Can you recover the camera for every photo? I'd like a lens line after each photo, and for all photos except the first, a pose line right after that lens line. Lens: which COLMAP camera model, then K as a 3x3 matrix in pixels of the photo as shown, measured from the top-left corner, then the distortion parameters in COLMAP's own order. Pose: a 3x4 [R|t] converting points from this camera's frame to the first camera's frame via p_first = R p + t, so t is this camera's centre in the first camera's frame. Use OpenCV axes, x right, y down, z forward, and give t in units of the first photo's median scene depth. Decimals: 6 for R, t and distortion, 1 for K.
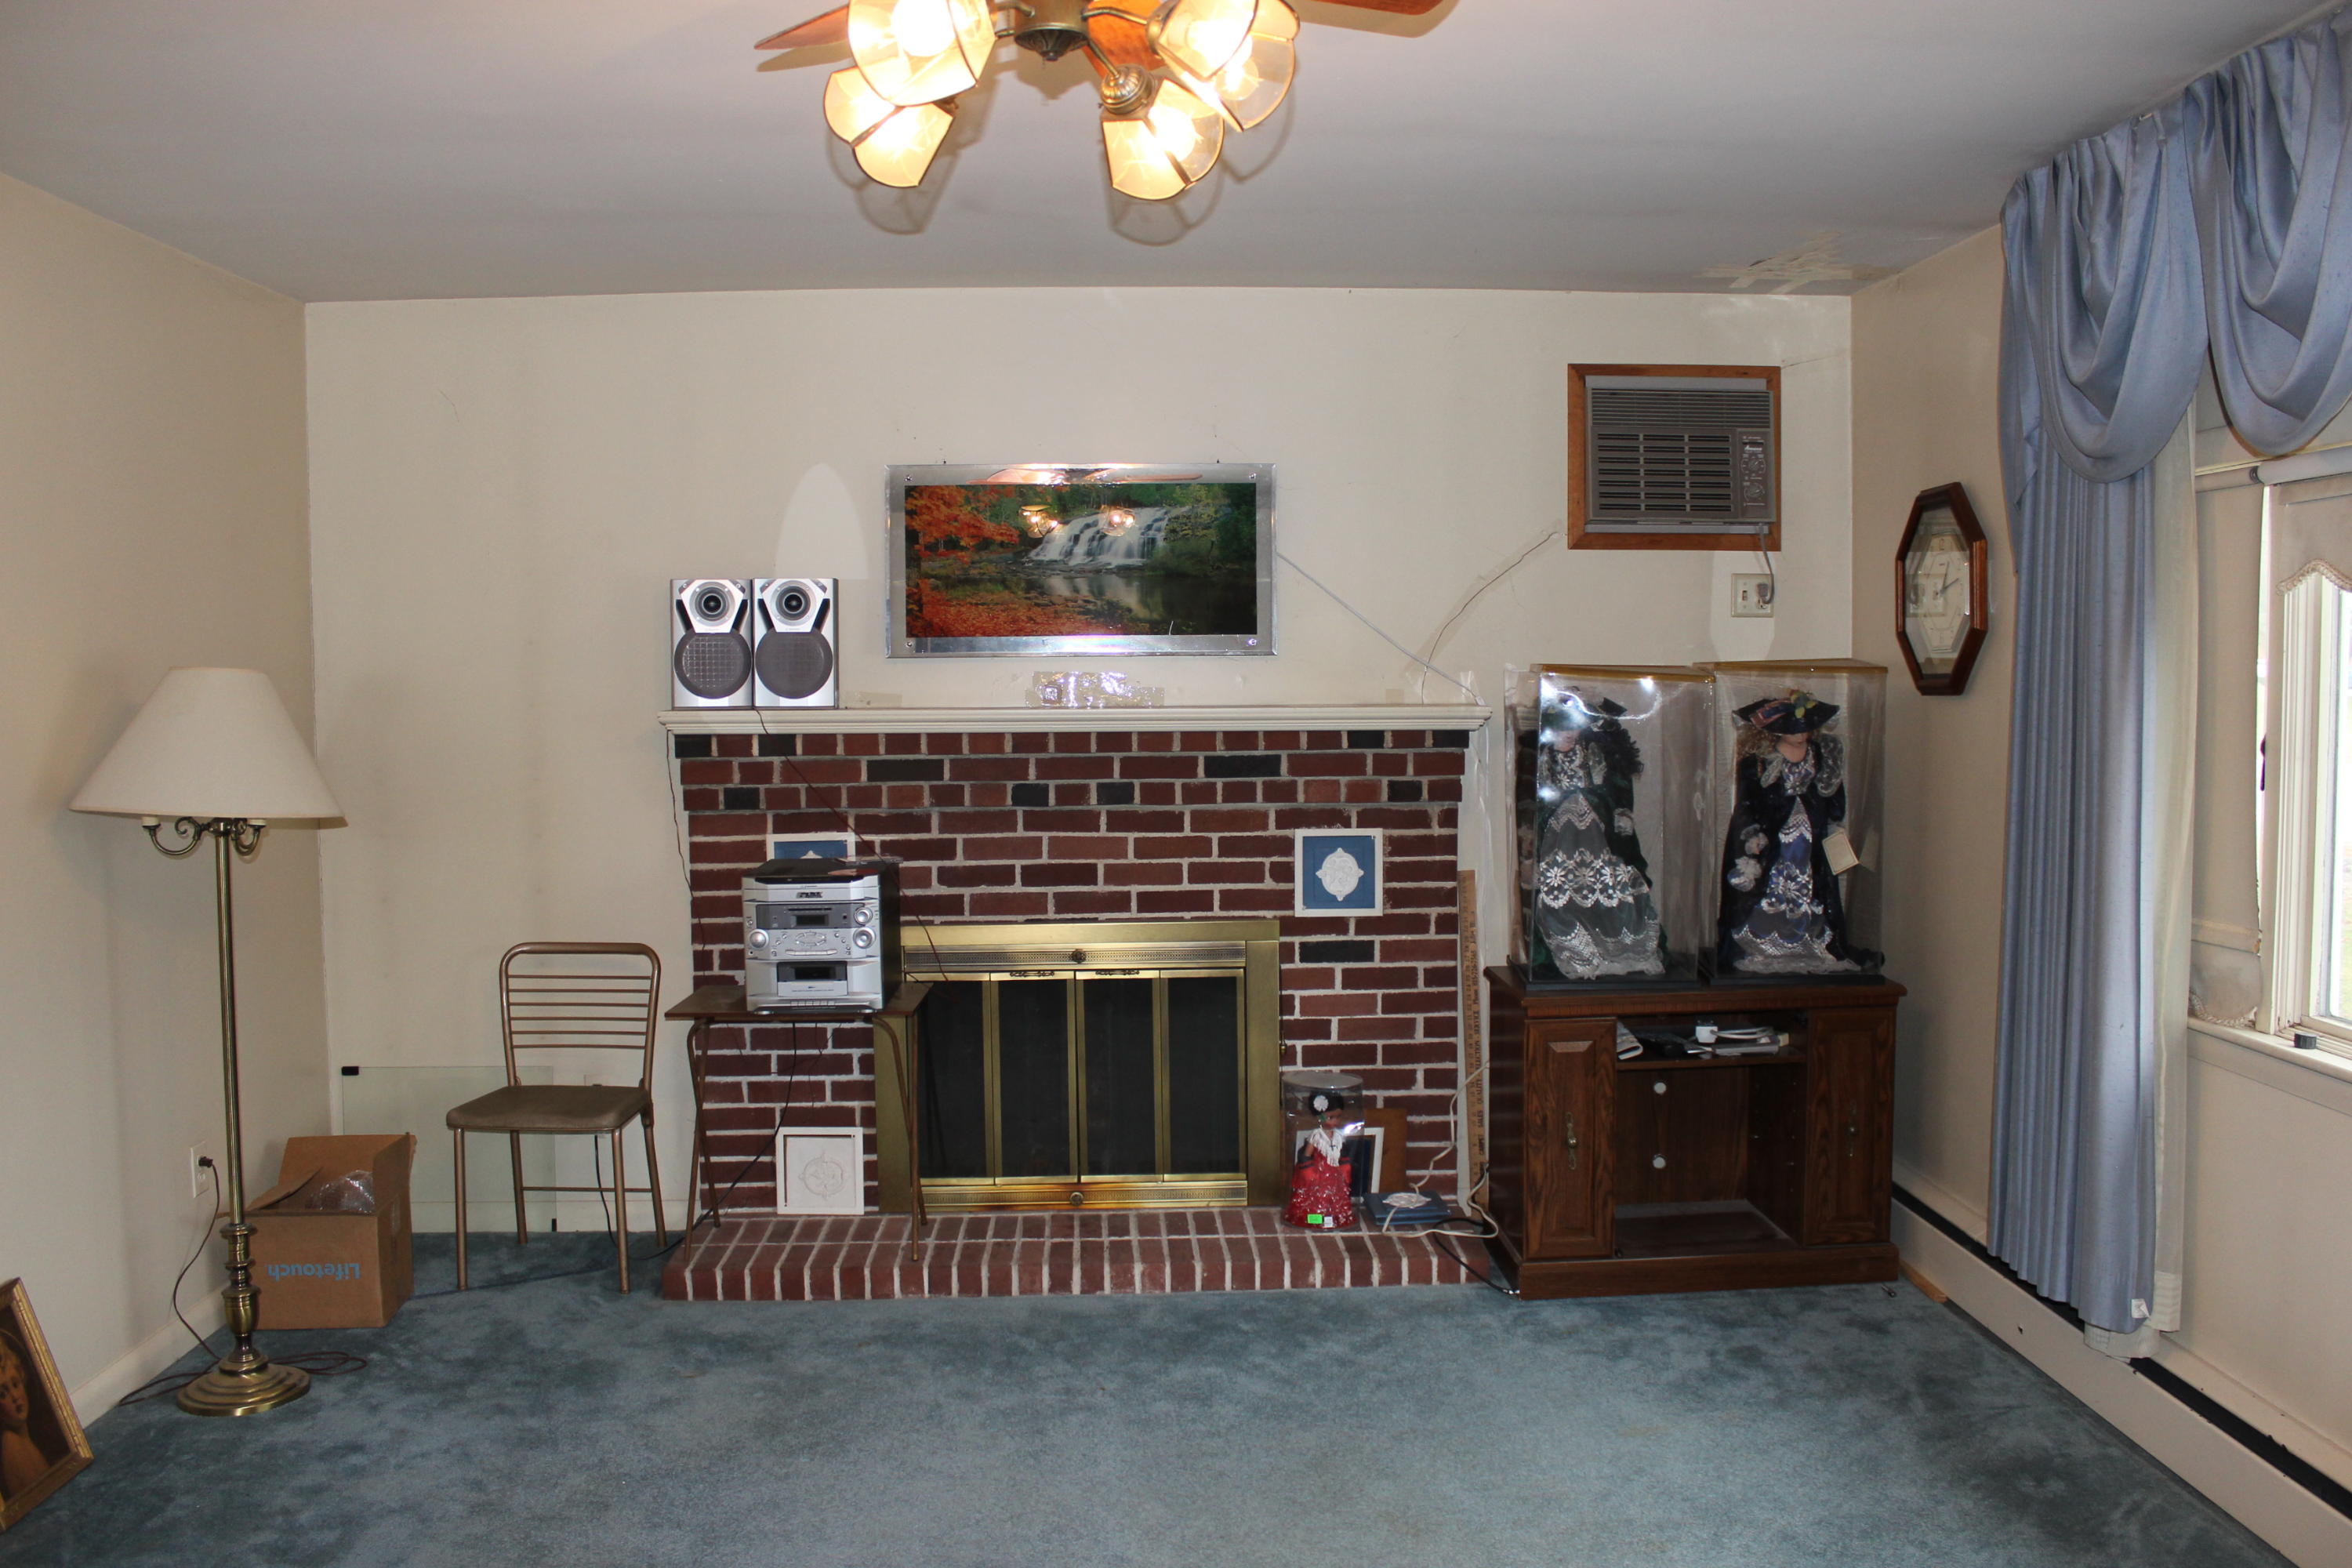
lens RADIAL K [[1975.8, 0, 1201.9], [0, 1975.8, 782.4], [0, 0, 1]] dist [-0.159537, 0.154430]
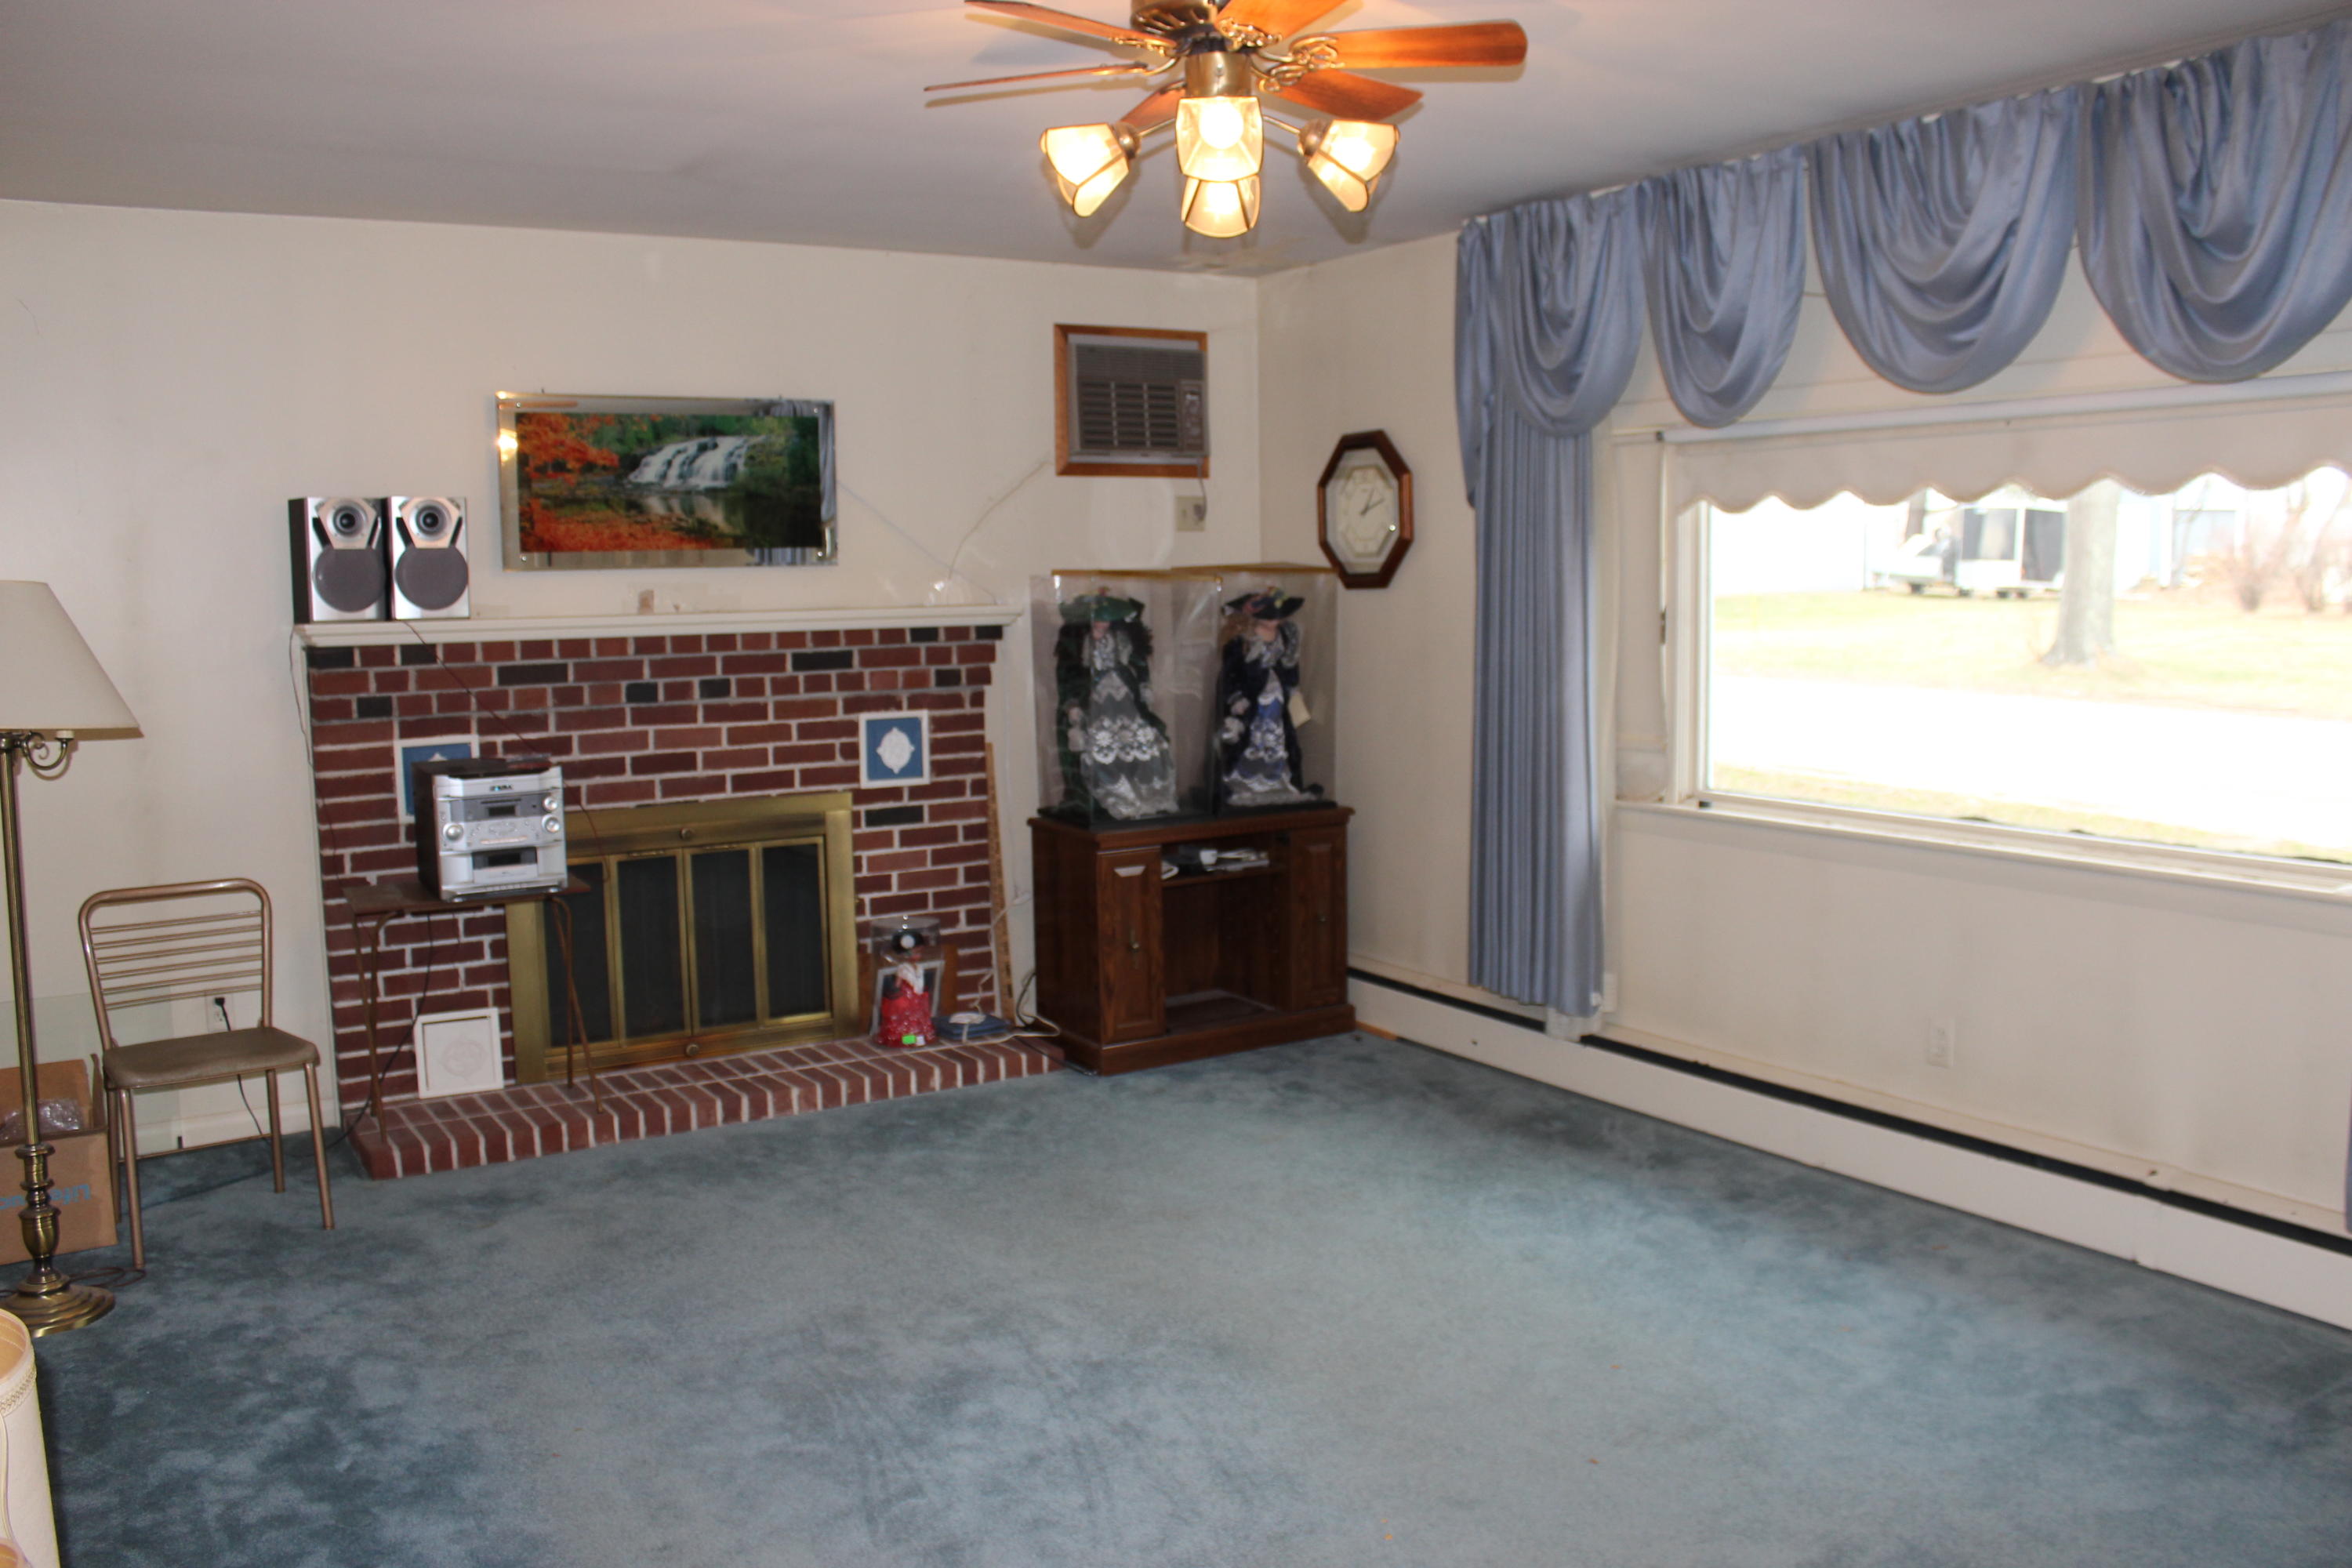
lens RADIAL K [[1975.8, 0, 1201.9], [0, 1975.8, 782.4], [0, 0, 1]] dist [-0.159537, 0.154430]
pose [[0.871293, -0.058588, 0.487254, -0.359669], [0.039188, 0.997984, 0.049924, 0.014621], [-0.489197, -0.024404, 0.871832, -0.122673]]
